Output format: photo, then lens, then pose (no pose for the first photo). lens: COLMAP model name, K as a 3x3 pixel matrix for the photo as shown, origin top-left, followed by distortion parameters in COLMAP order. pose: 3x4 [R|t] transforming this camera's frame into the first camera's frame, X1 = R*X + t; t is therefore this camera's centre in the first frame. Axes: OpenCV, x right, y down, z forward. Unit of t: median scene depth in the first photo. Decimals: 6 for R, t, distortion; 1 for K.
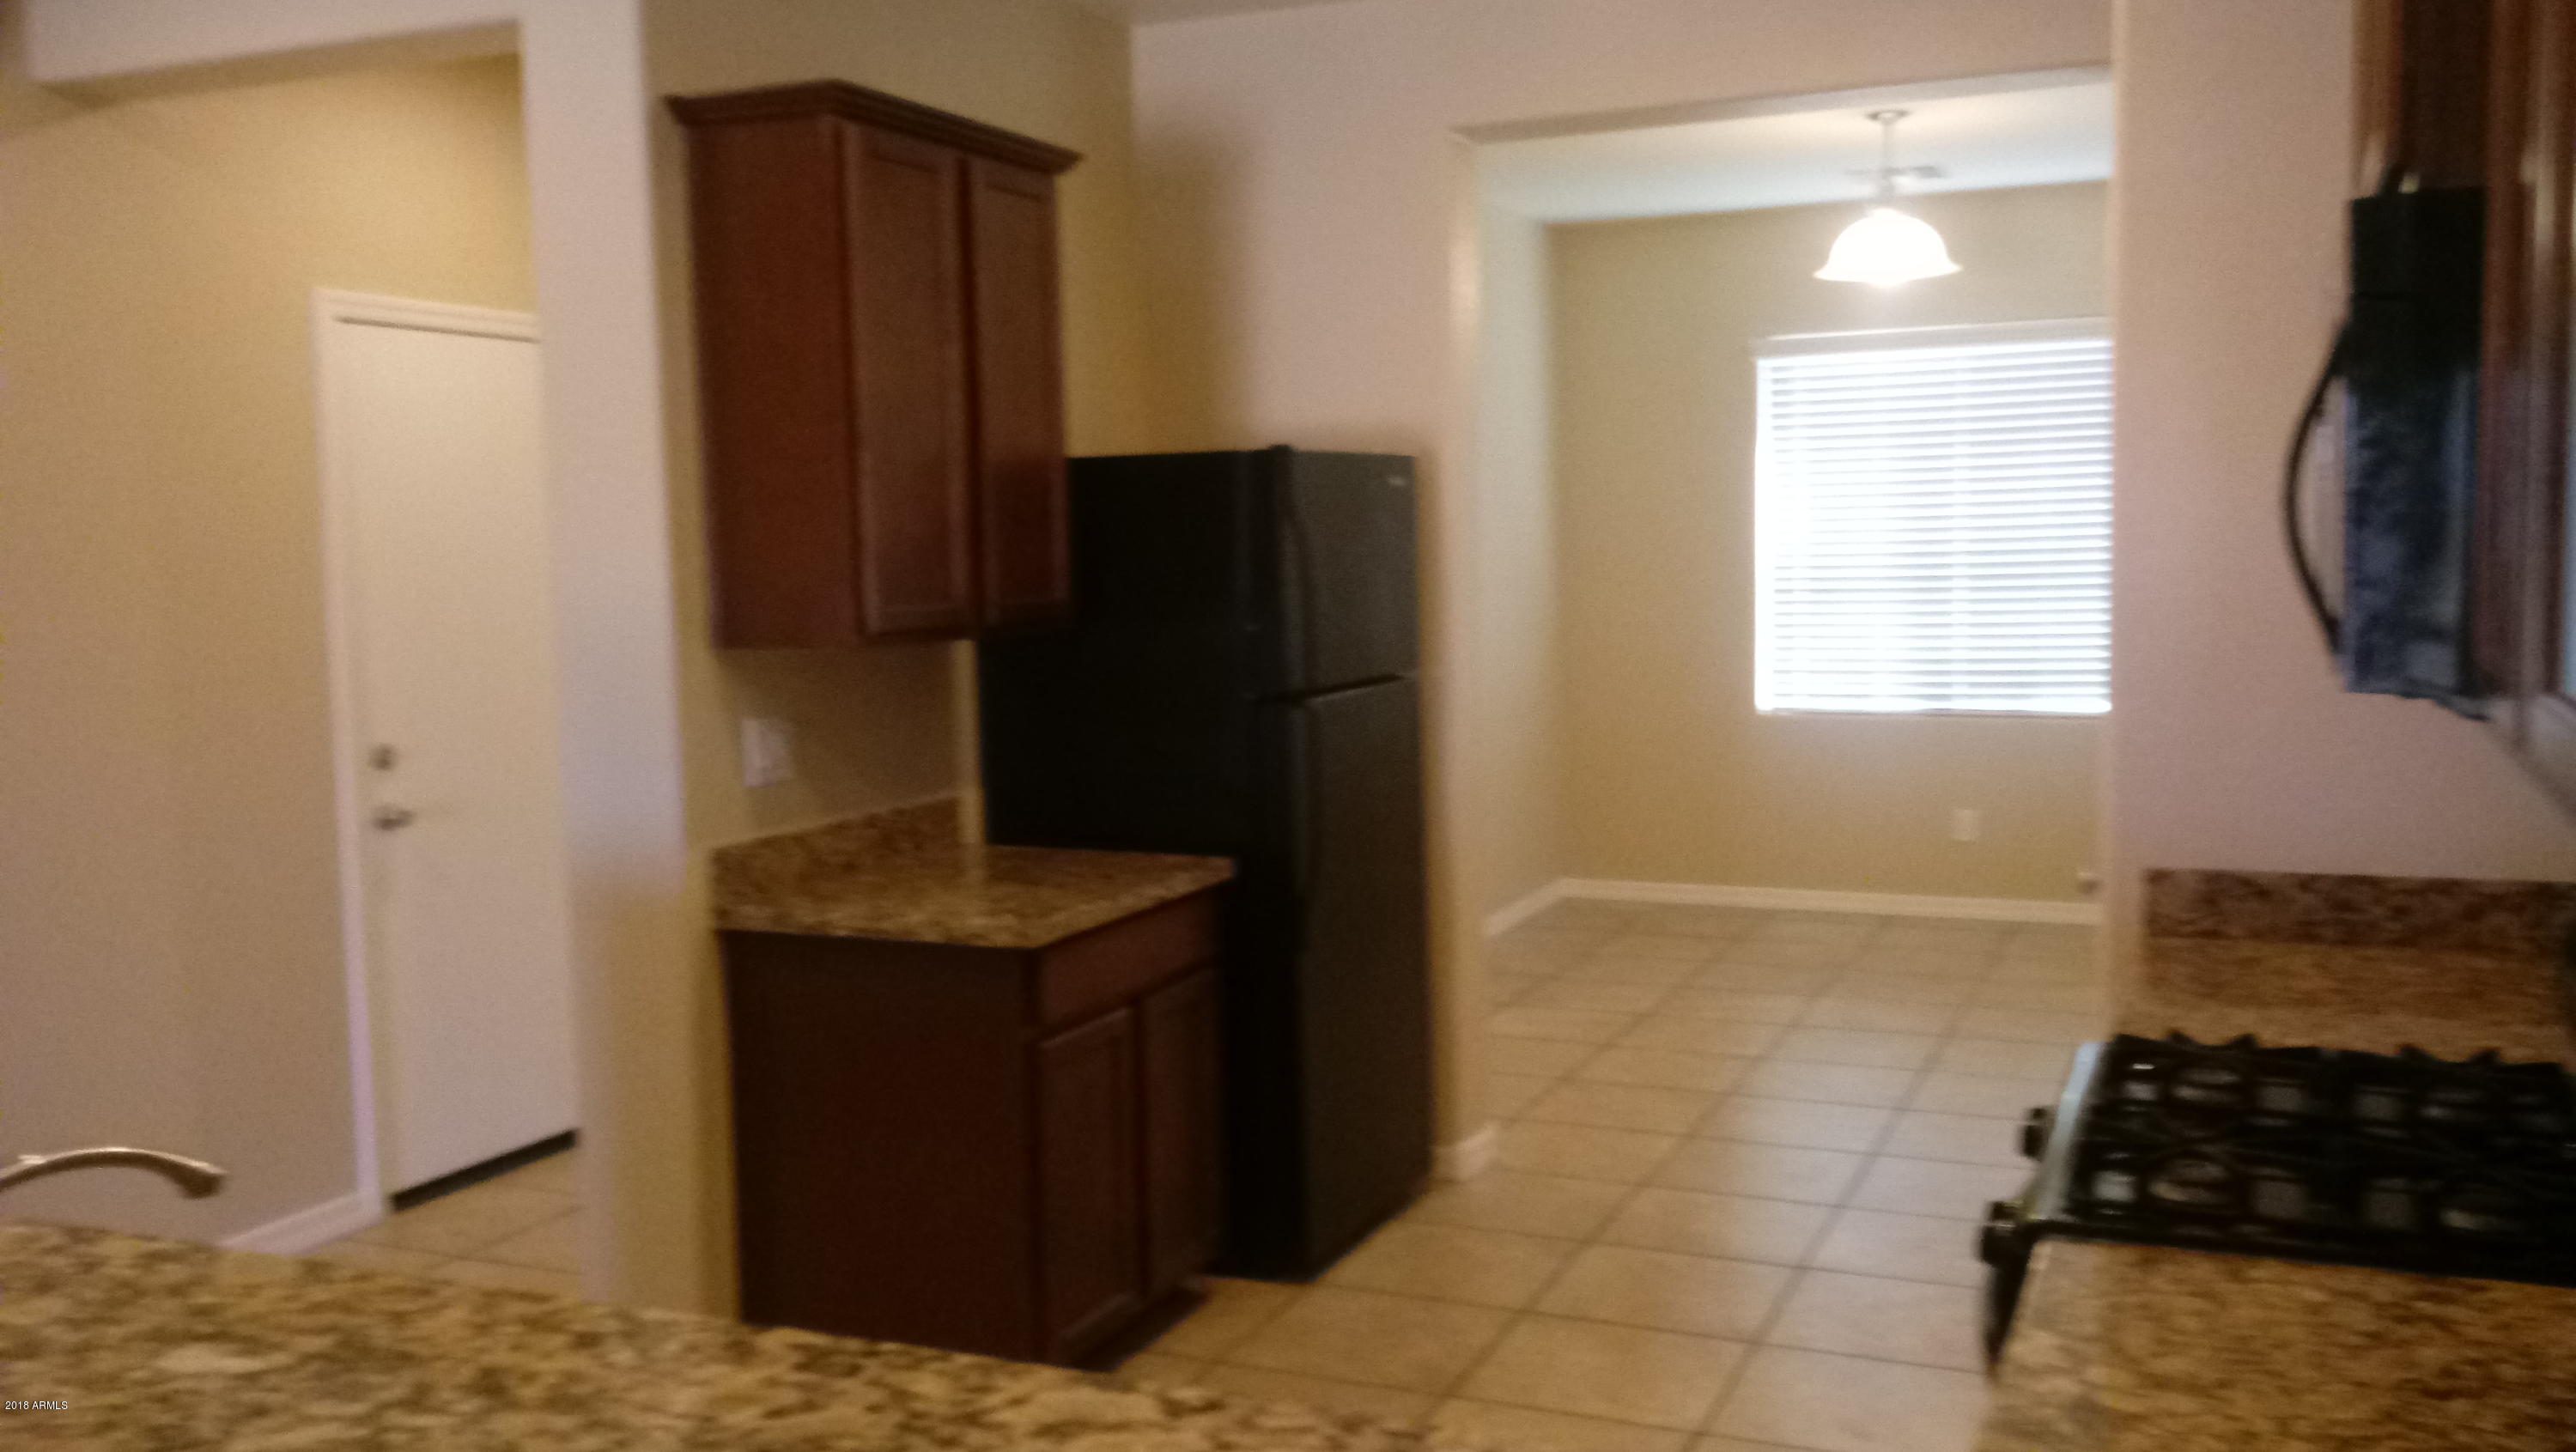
lens RADIAL K [[2095.1, 0, 1284.2], [0, 2095.1, 710.6], [0, 0, 1]] dist [0.119799, 0.000998]
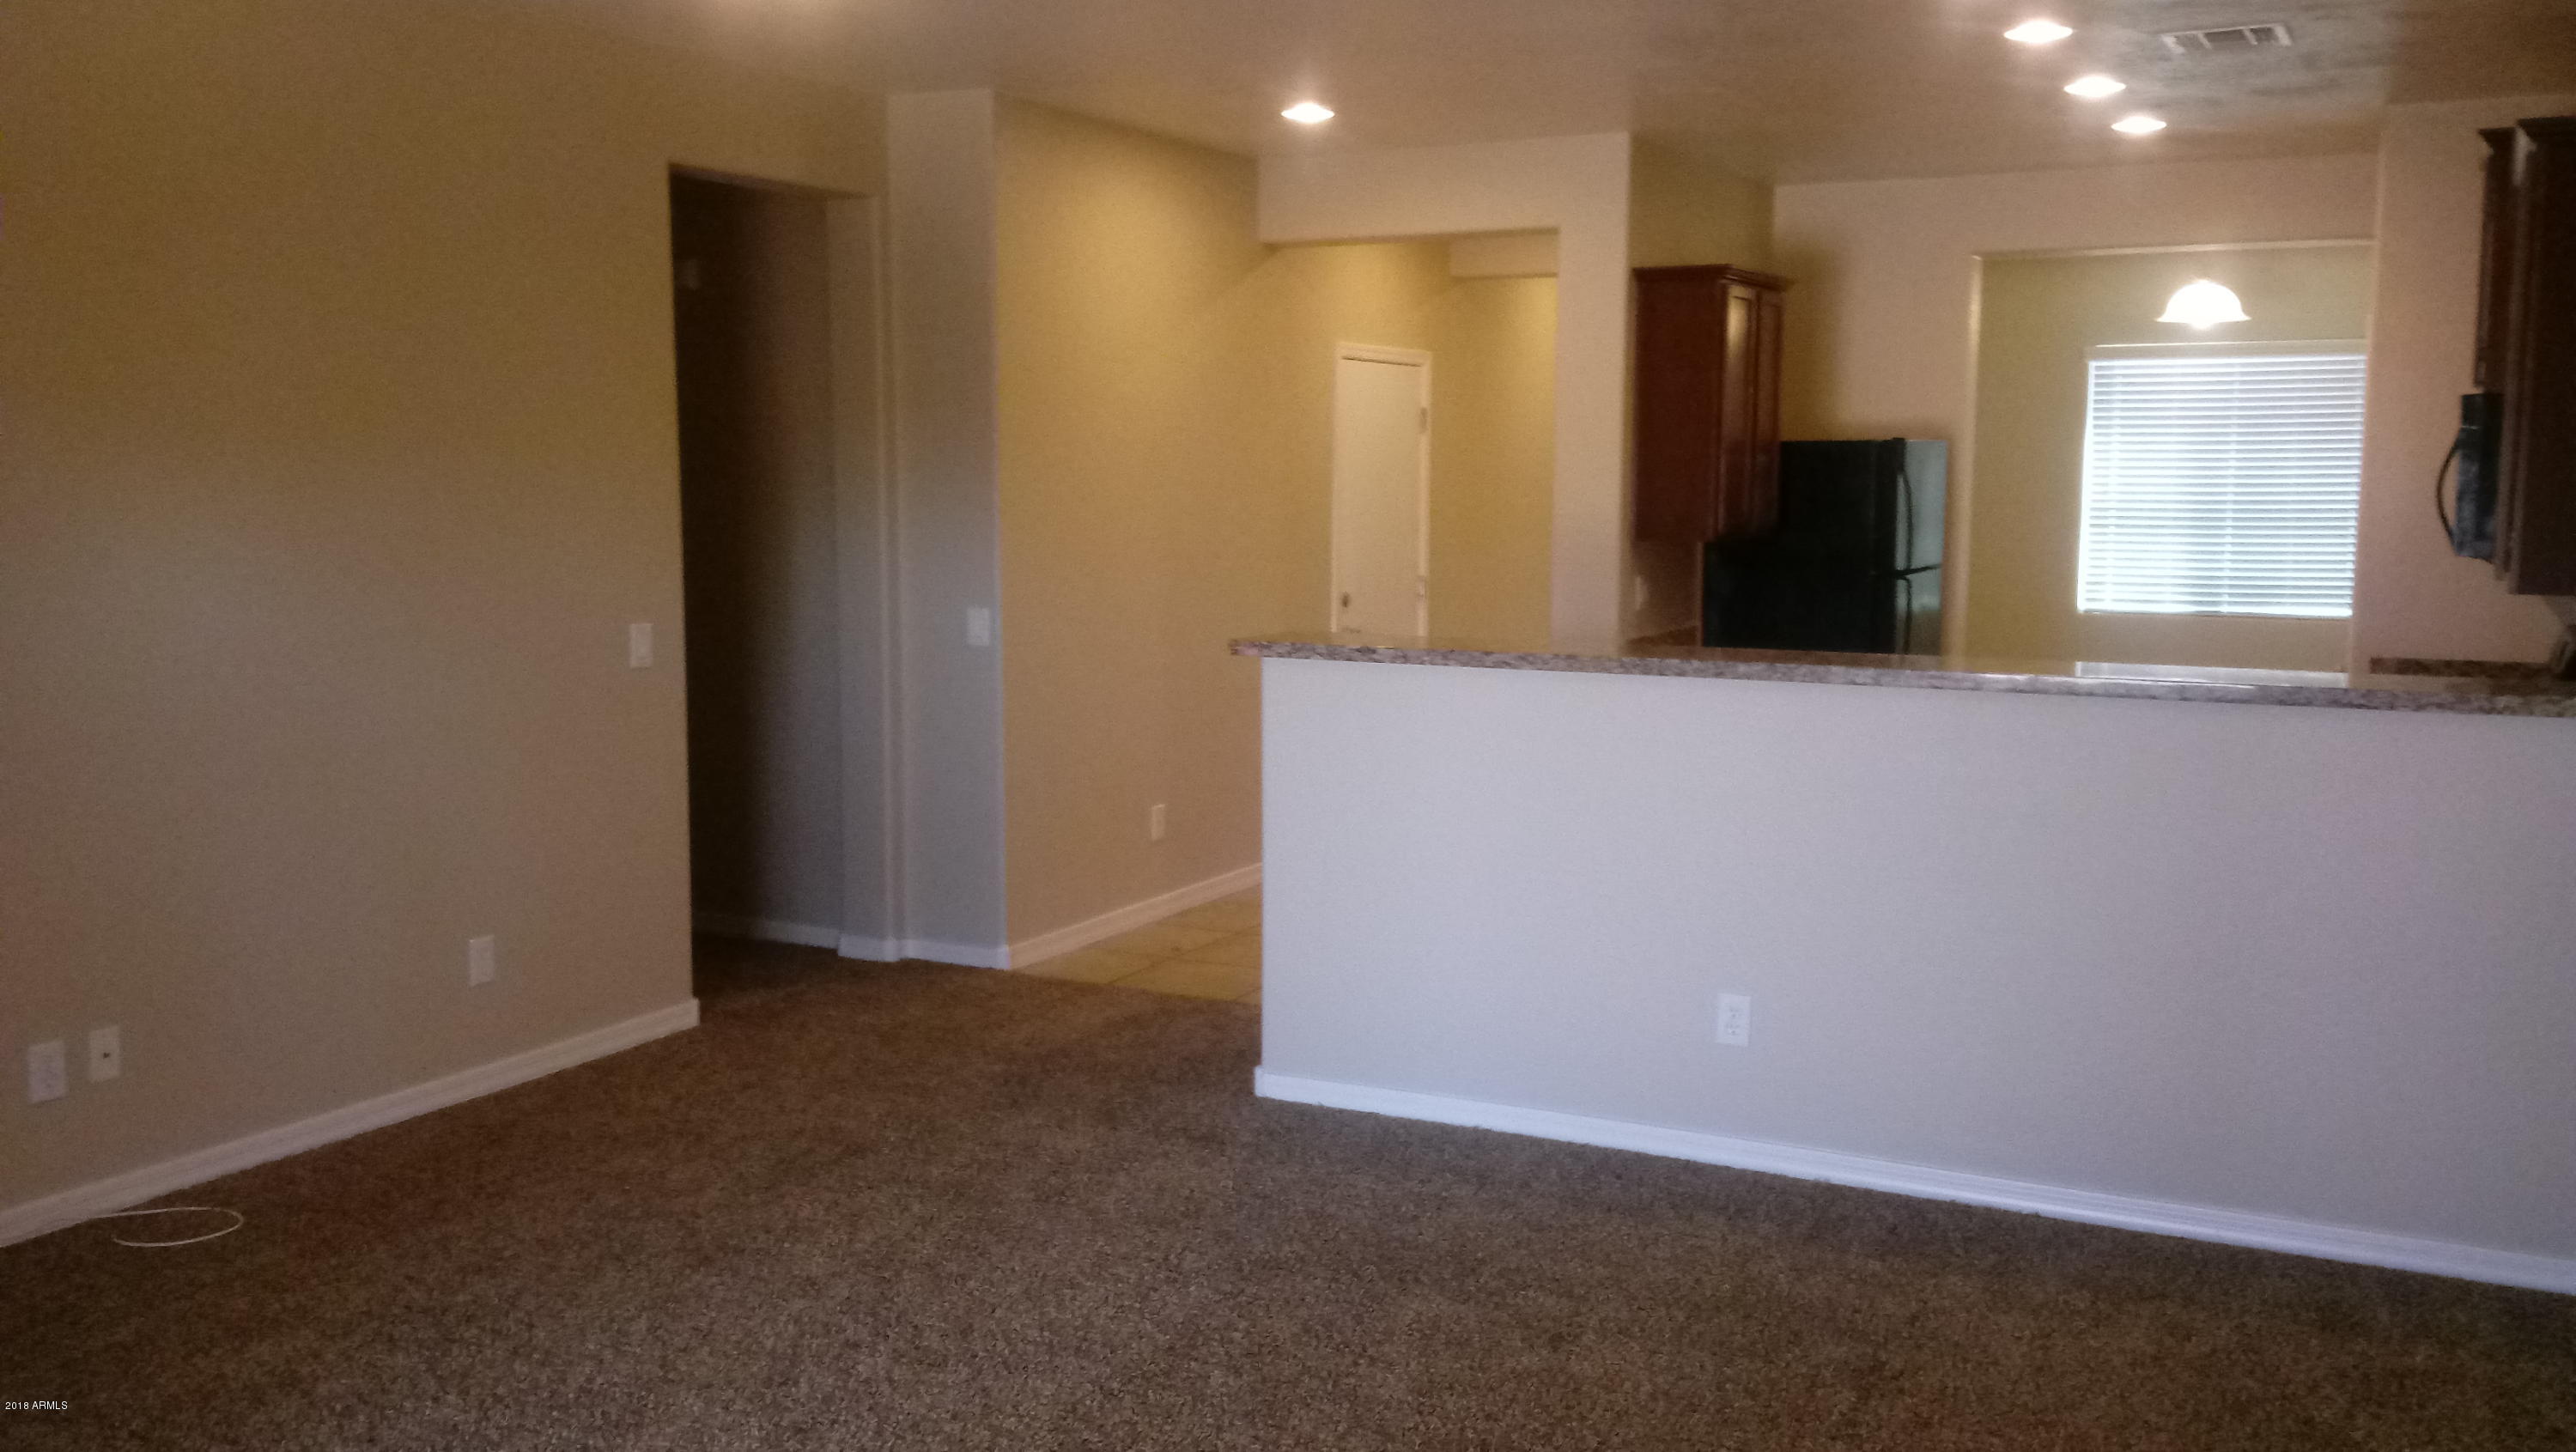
lens RADIAL K [[2231.3, 0, 1271.3], [0, 2231.3, 705.6], [0, 0, 1]] dist [0.131275, -0.226944]
pose [[0.998426, 0.028171, -0.048490, -0.390856], [-0.026904, 0.999284, 0.026584, 0.062369], [0.049205, -0.025238, 0.998470, -0.882592]]
